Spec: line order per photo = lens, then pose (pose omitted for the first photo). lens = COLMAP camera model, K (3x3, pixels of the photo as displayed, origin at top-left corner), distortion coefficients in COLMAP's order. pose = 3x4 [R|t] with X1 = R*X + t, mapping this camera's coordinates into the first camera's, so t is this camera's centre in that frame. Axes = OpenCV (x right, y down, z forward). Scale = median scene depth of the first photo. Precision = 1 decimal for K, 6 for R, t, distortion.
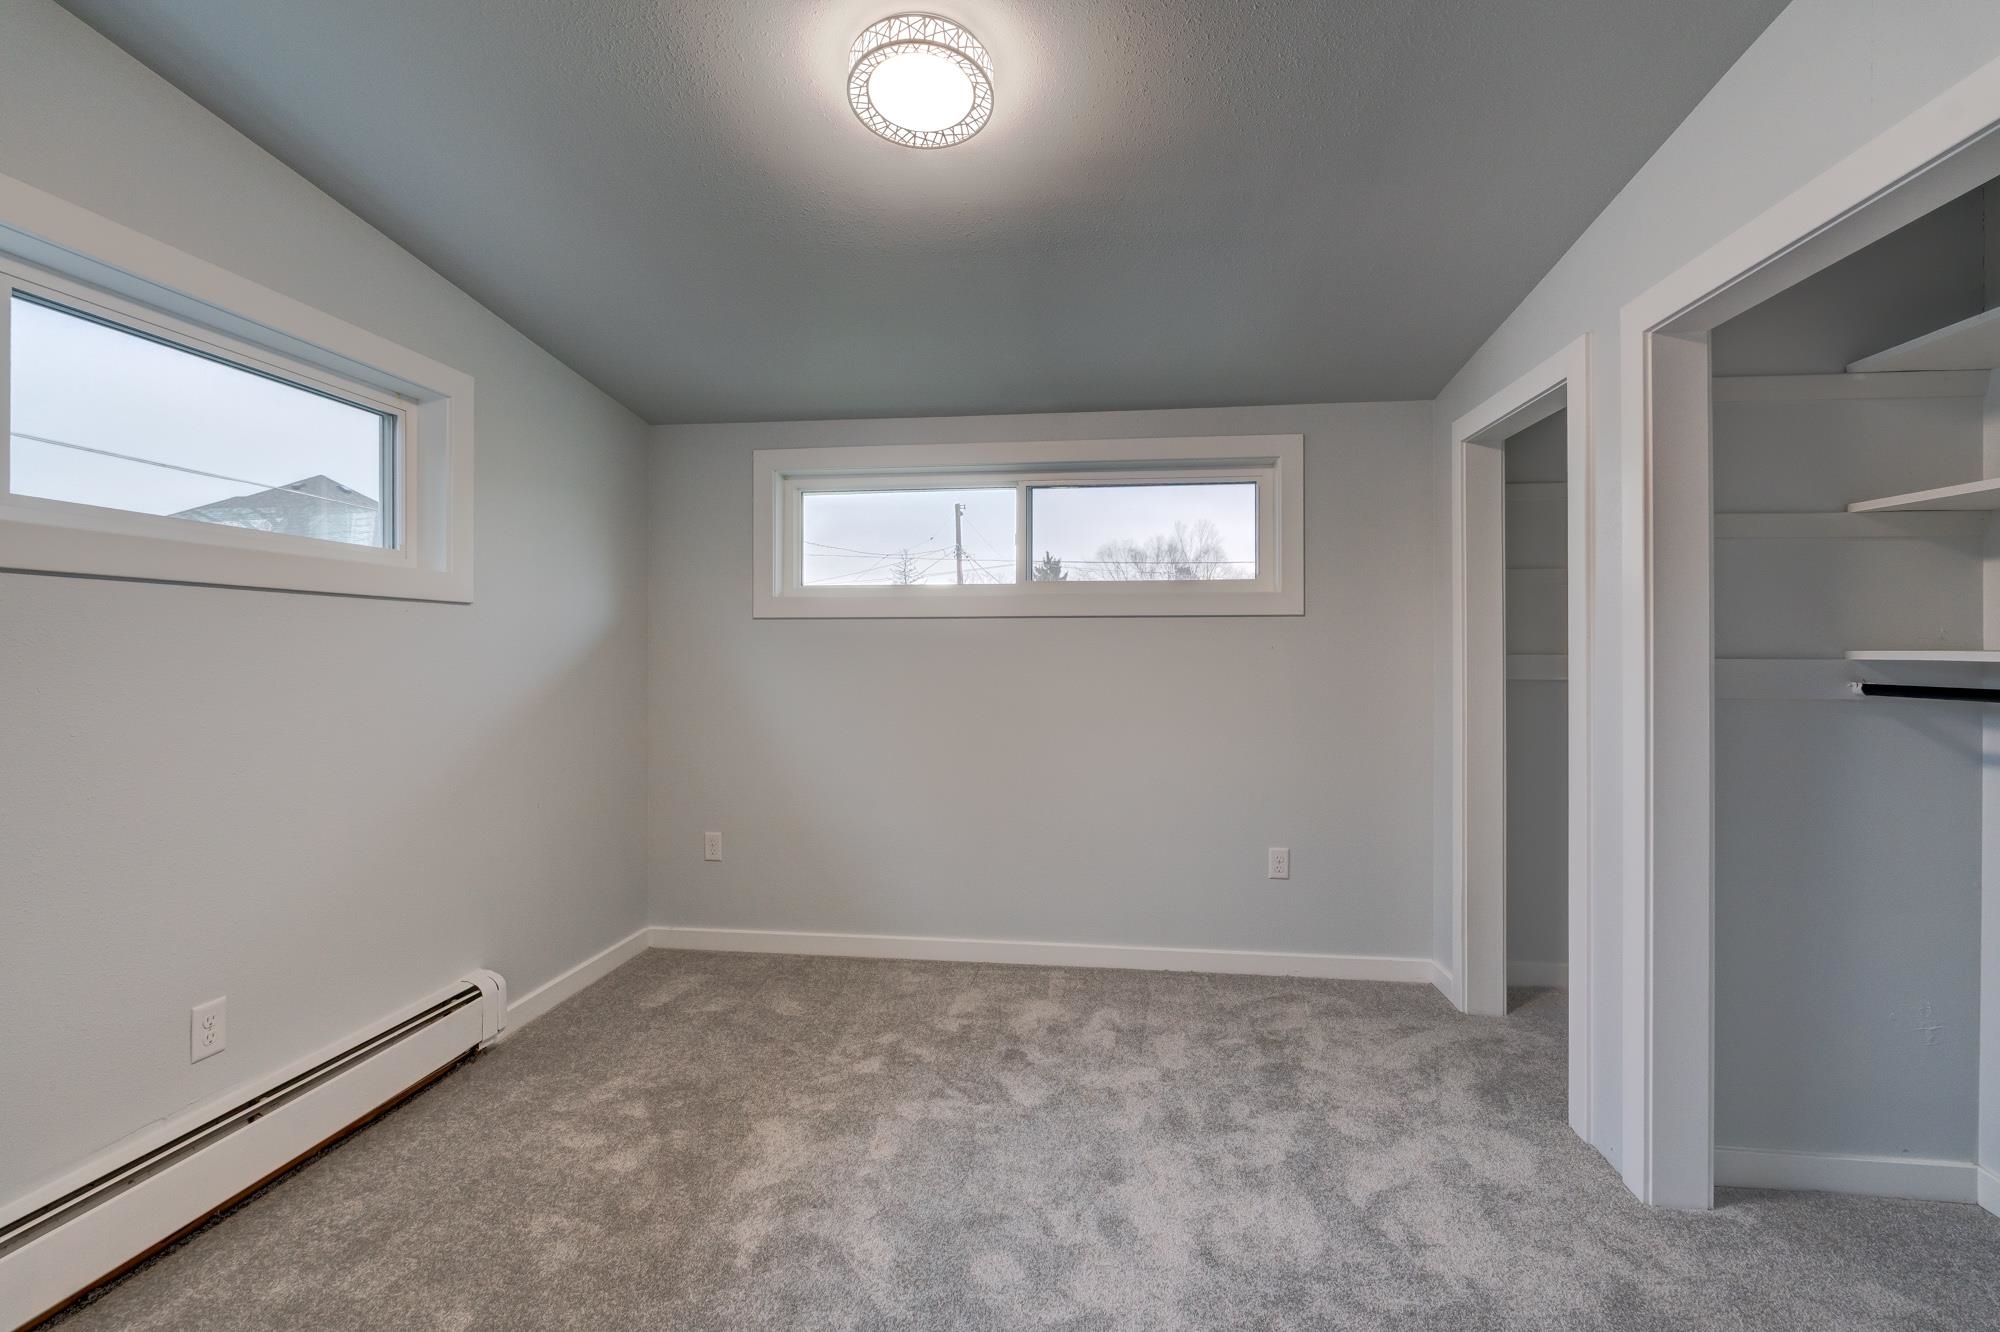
lens RADIAL K [[876.9, 0, 1003.6], [0, 876.9, 639.2], [0, 0, 1]] dist [-0.002036, 0.000537]
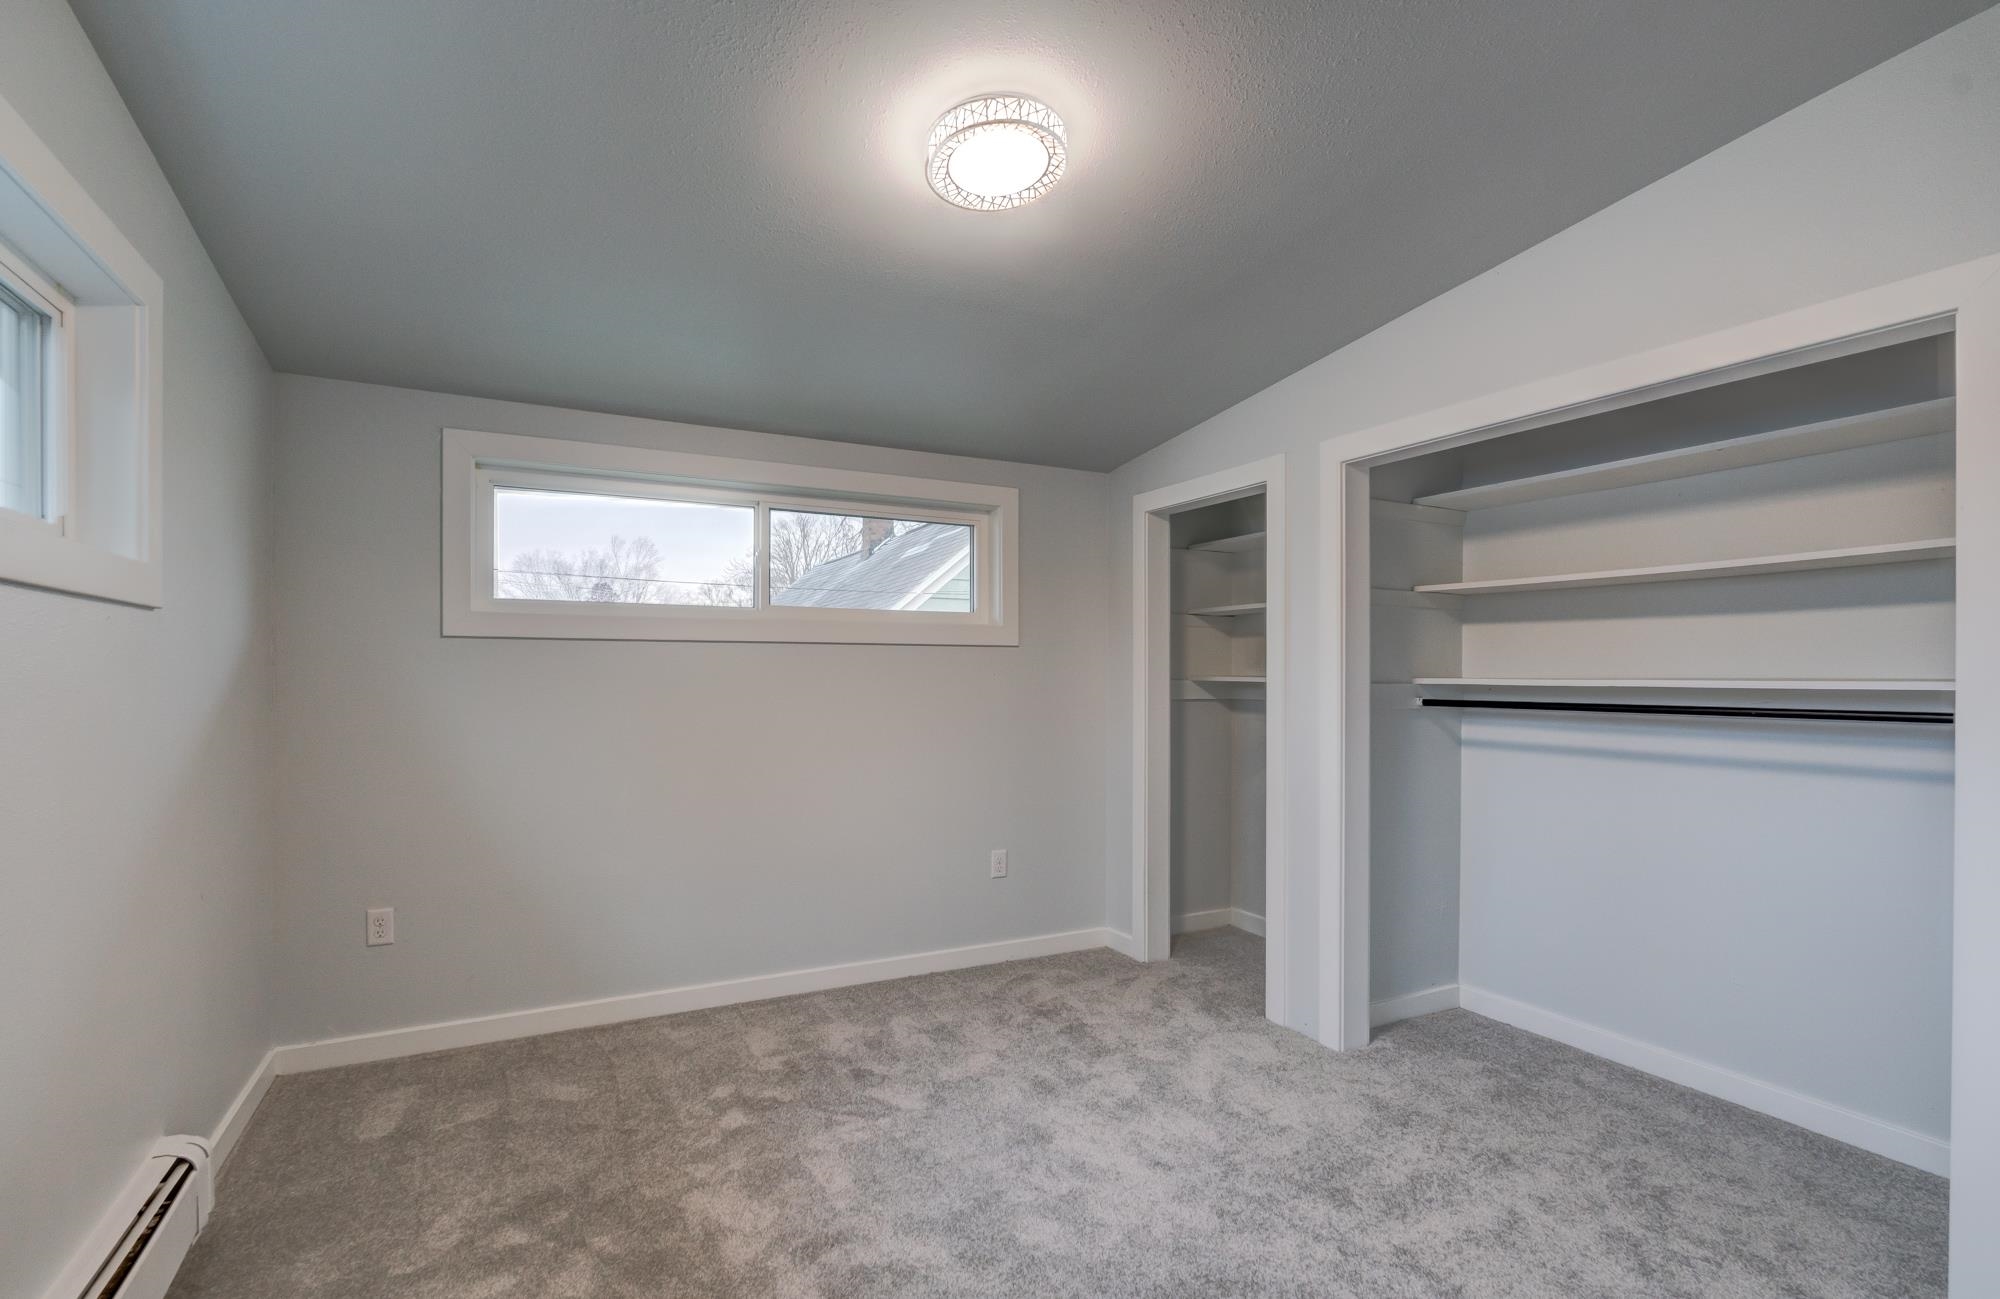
lens RADIAL K [[909.9, 0, 960.8], [0, 909.9, 664.4], [0, 0, 1]] dist [-0.002564, 0.000732]
pose [[0.833037, 0.009108, 0.553143, -0.484329], [-0.009681, 0.999951, -0.001886, -0.001097], [-0.553133, -0.003784, 0.833084, 0.055298]]
